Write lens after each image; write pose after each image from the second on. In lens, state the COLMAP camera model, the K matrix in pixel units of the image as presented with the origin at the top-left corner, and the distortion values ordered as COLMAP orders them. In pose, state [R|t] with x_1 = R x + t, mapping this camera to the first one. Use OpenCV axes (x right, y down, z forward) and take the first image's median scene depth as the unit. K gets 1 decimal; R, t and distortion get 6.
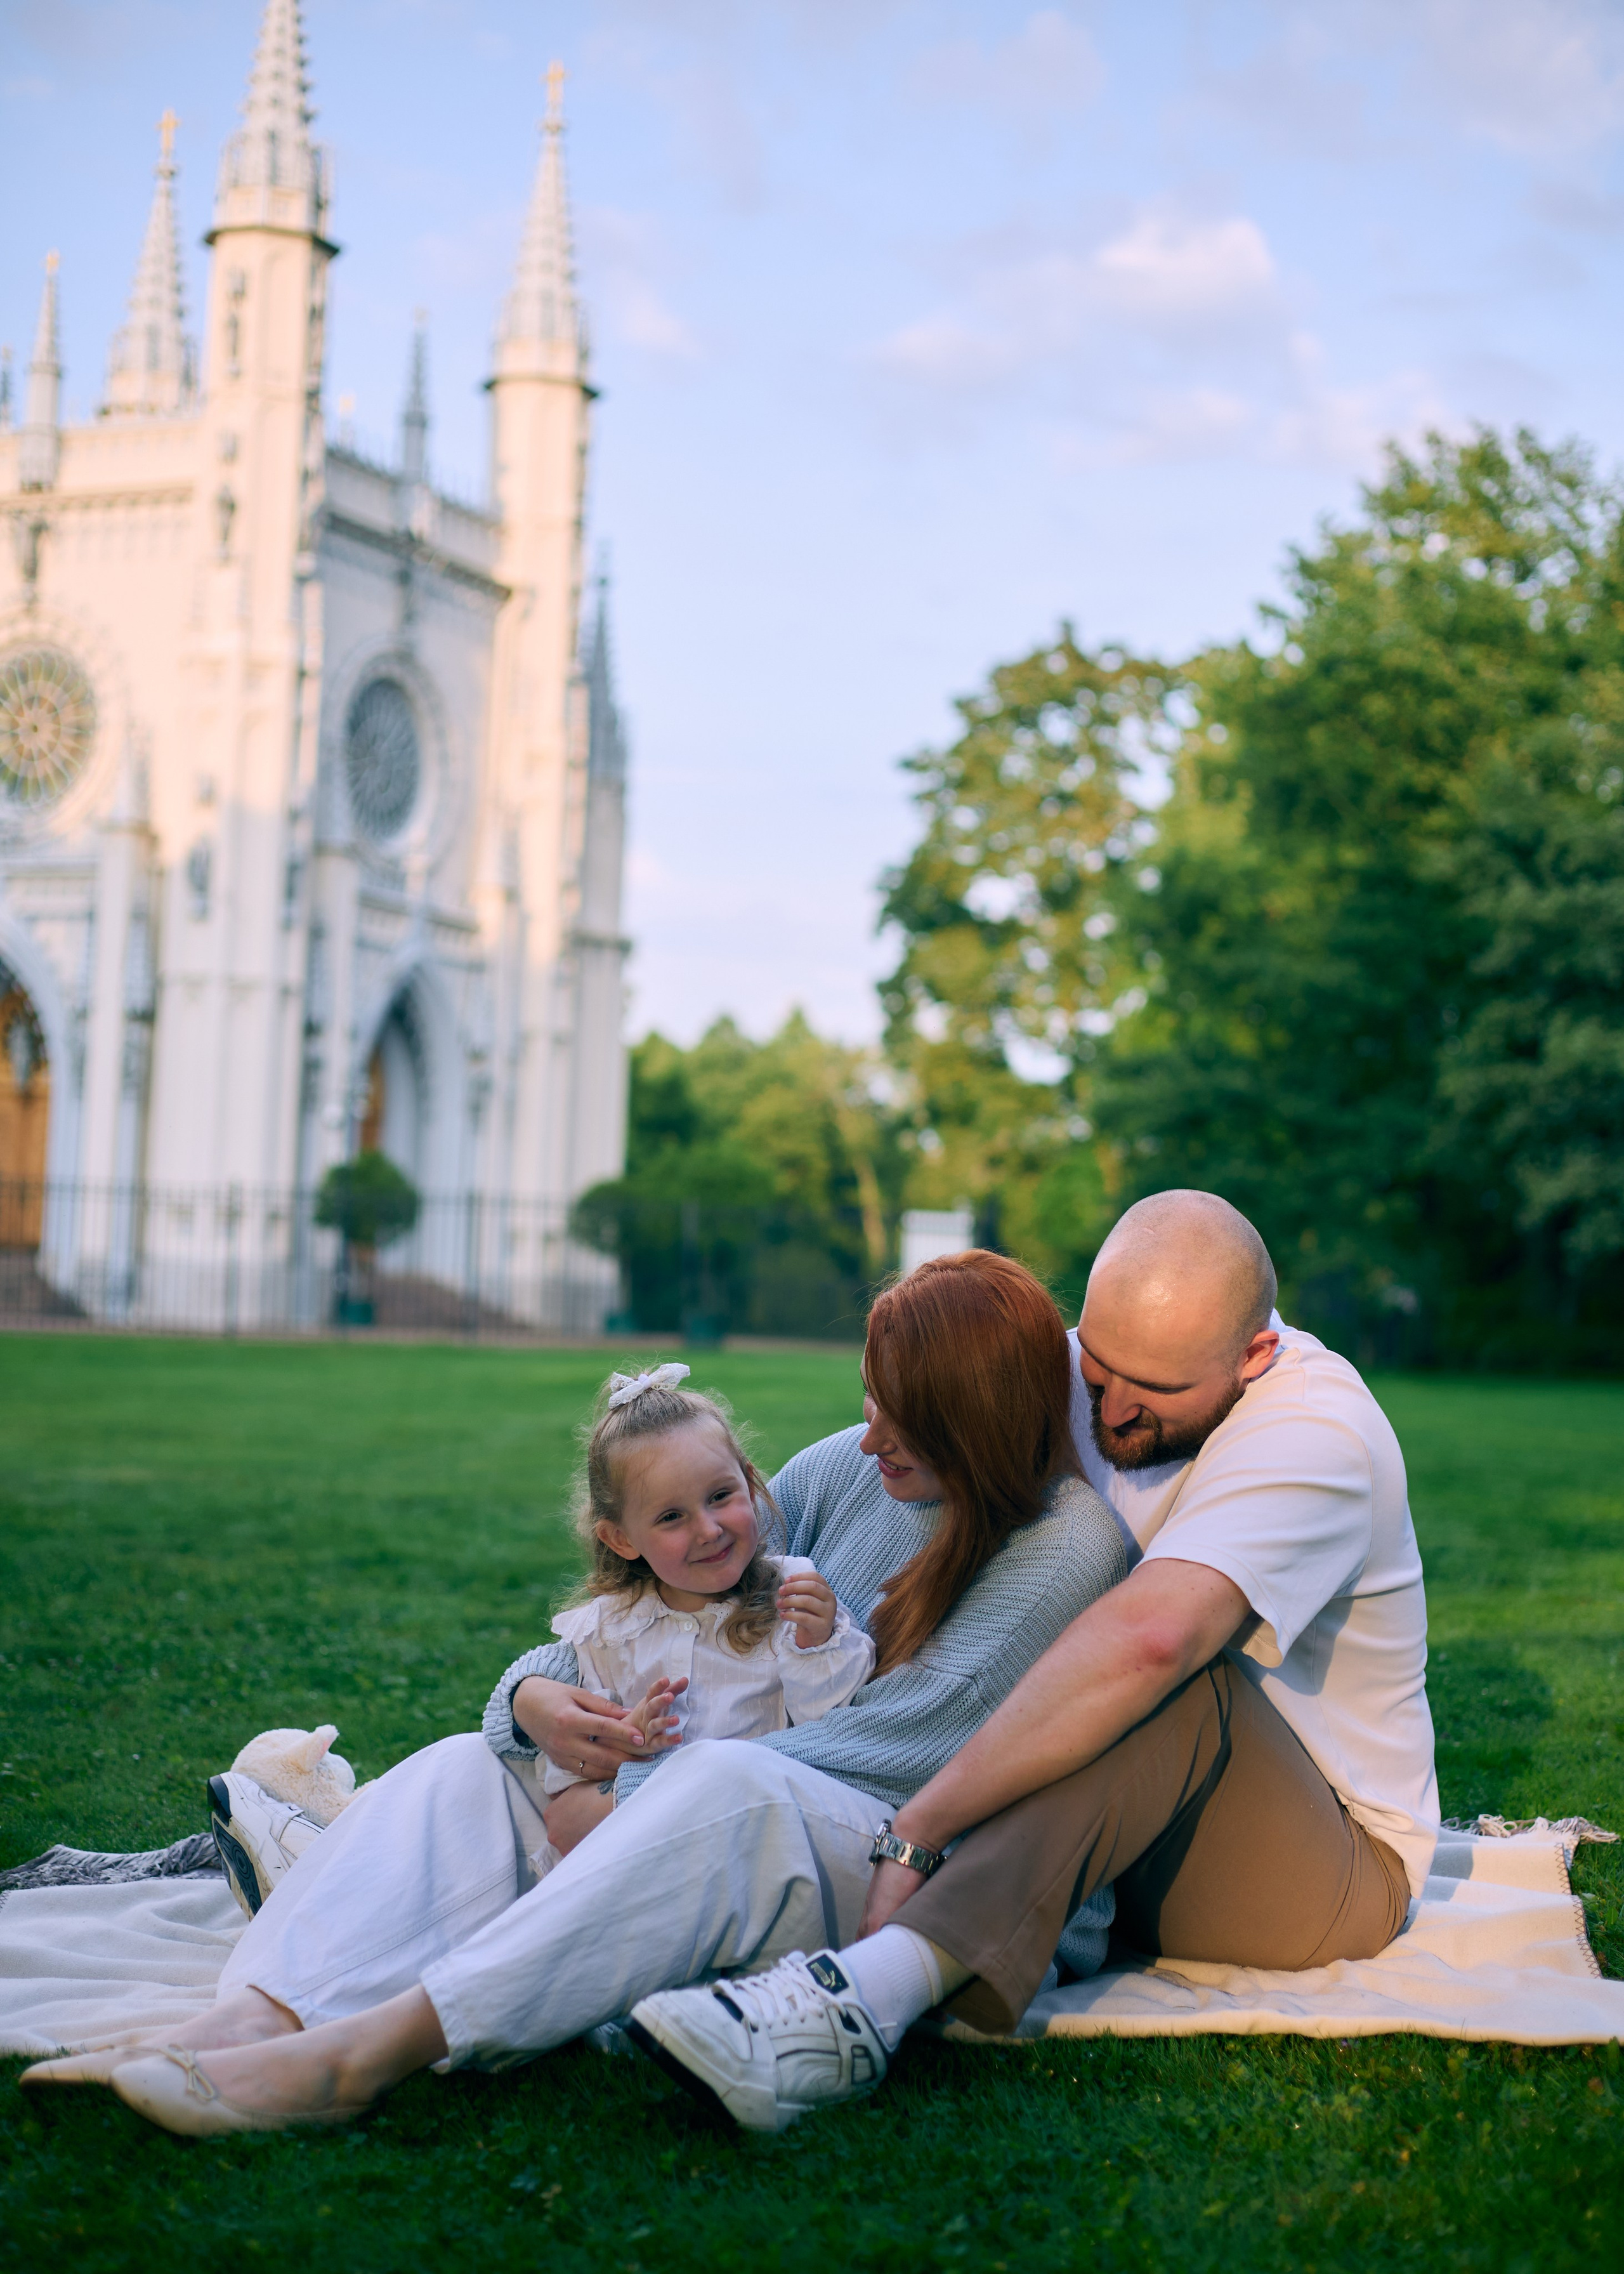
lens RADIAL K [[3355.0, 0, 789.8], [0, 3355.0, 1186.2], [0, 0, 1]] dist [0.044241, 0.000000]
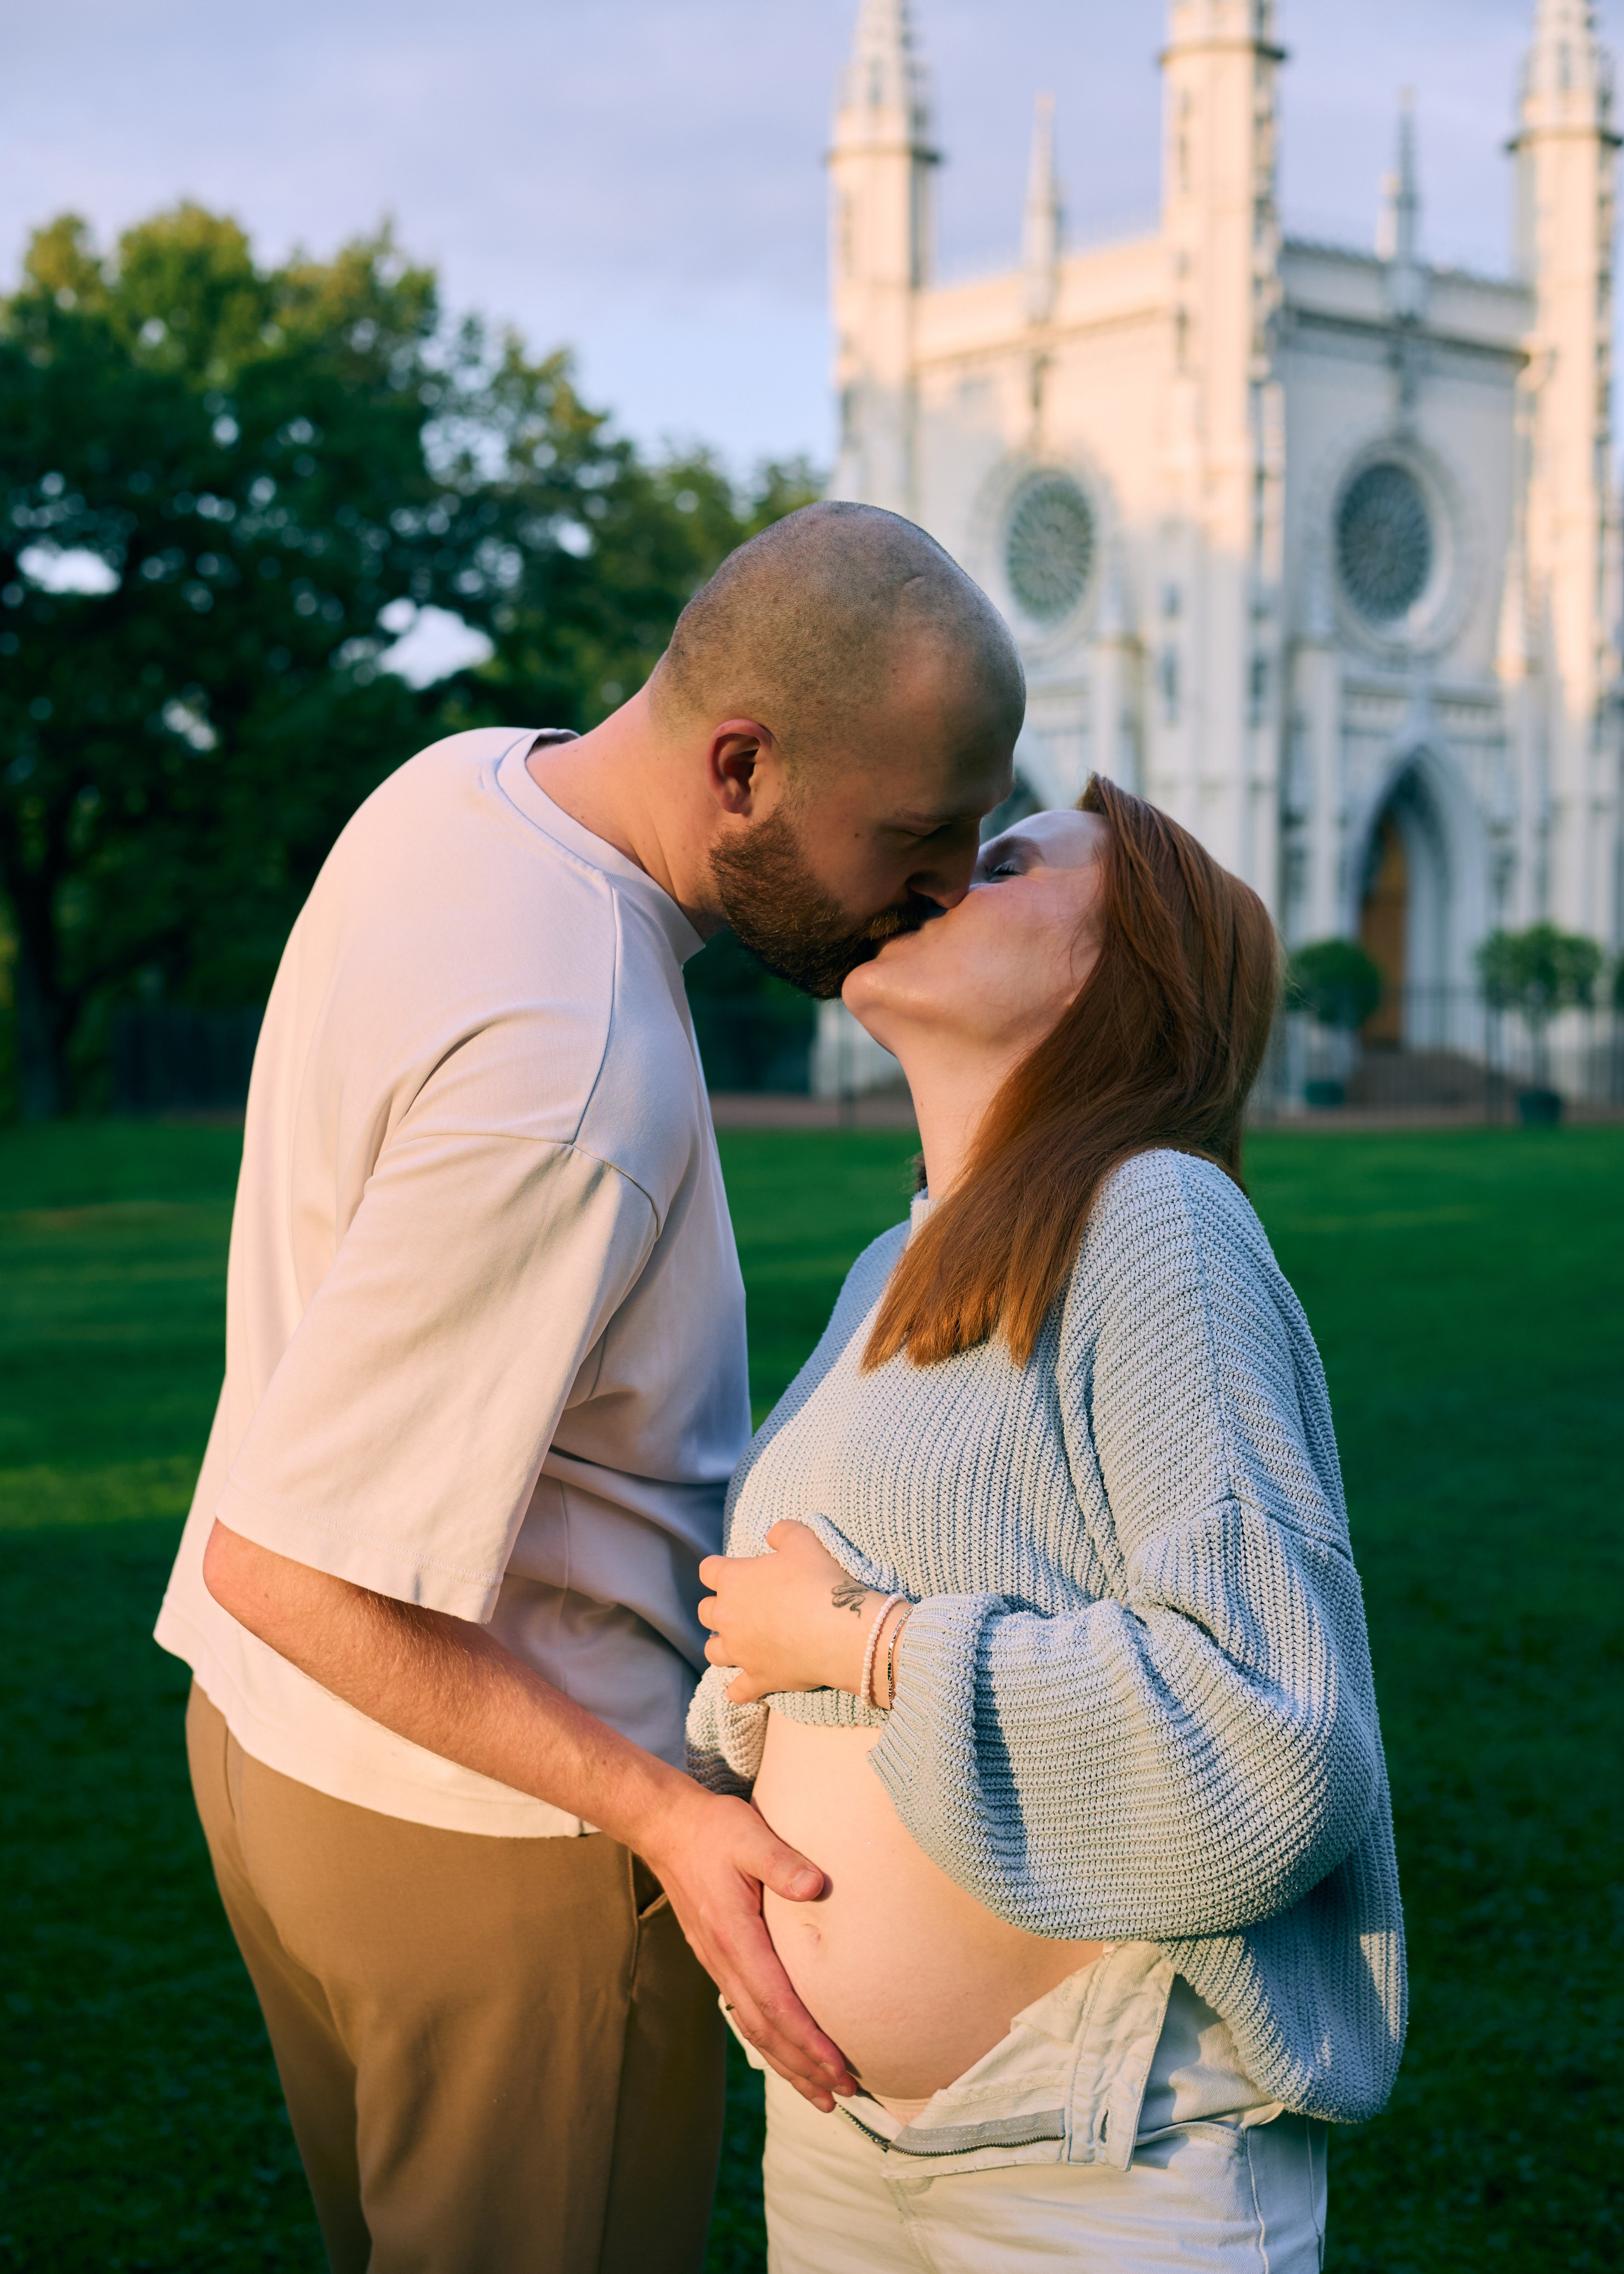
lens RADIAL K [[3355.0, 0, 825.1], [0, 3355.0, 1148.4], [0, 0, 1]] dist [0.044241, 0.000000]
pose [[0.881864, -0.013206, -0.471318, 0.219439], [0.046910, 0.997106, 0.059833, -0.014429], [0.469164, -0.074874, 0.879931, 0.011005]]
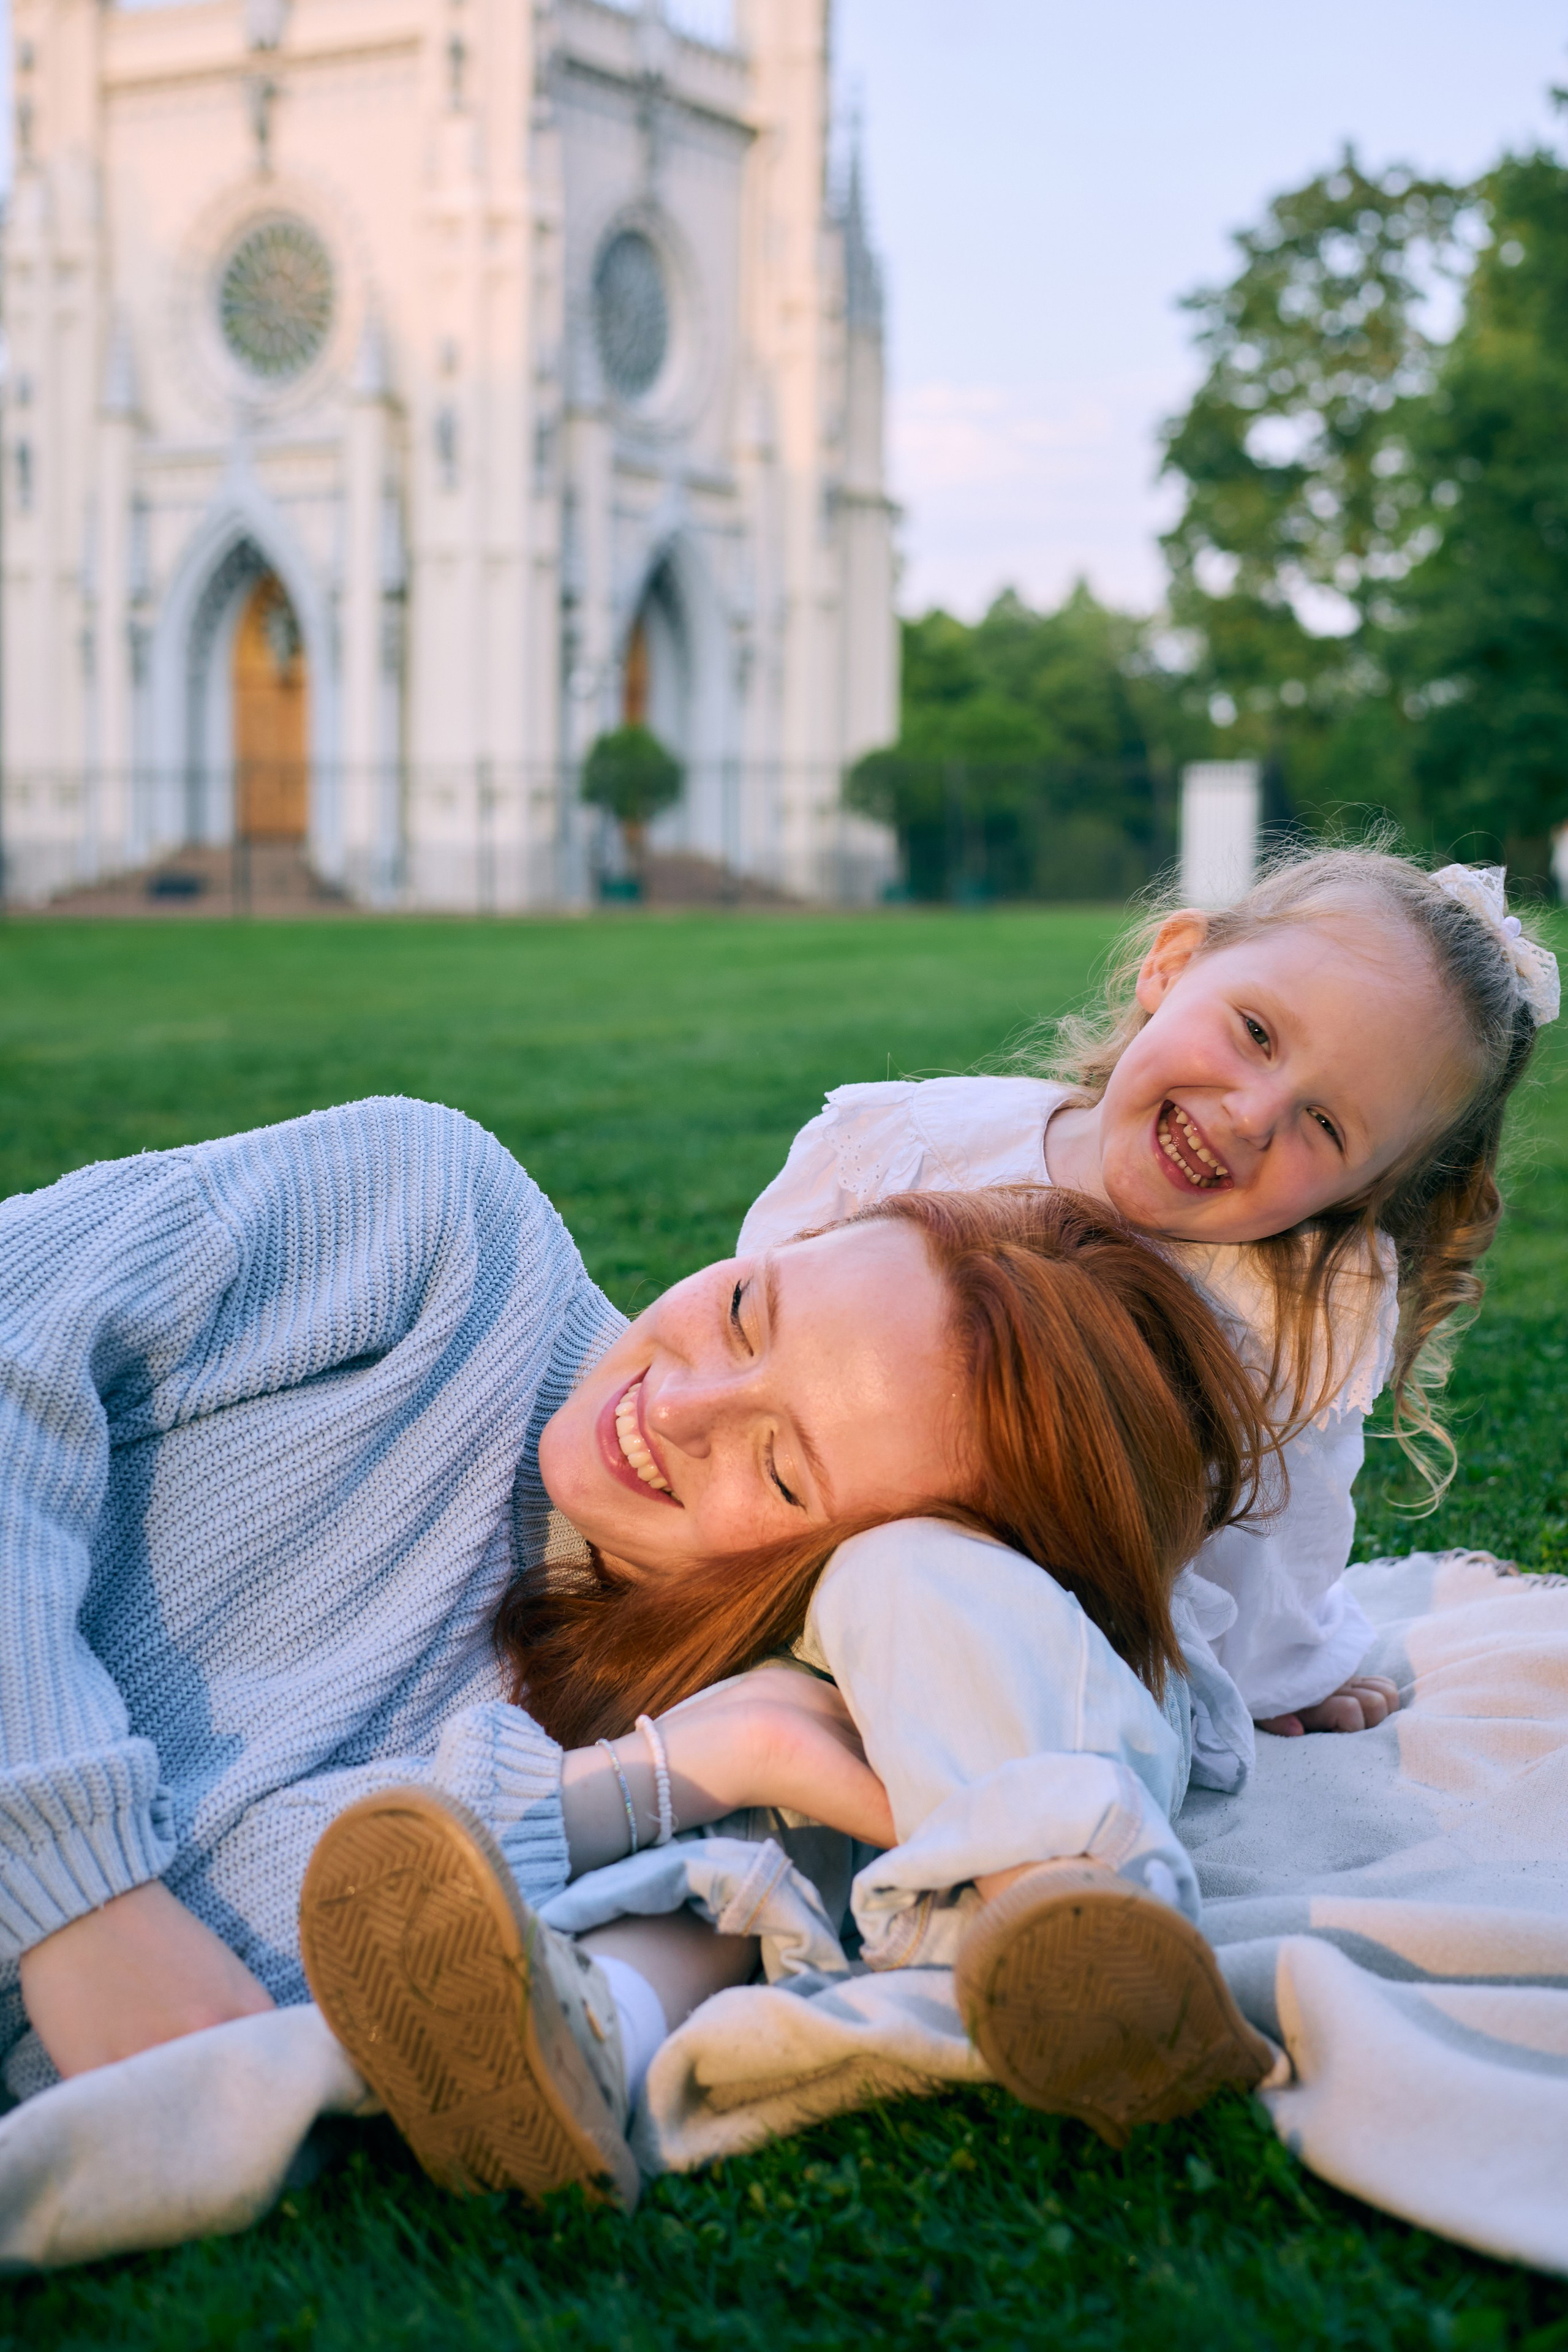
lens RADIAL K [[3250.2, 0, 767.8], [0, 3250.2, 1157.7], [0, 0, 1]] dist [-0.003332, 0.000000]
pose [[0.994542, -0.025038, -0.101293, 0.006775], [0.036898, 0.992451, 0.116963, 0.005503], [0.097600, -0.120062, 0.987957, 0.054925]]
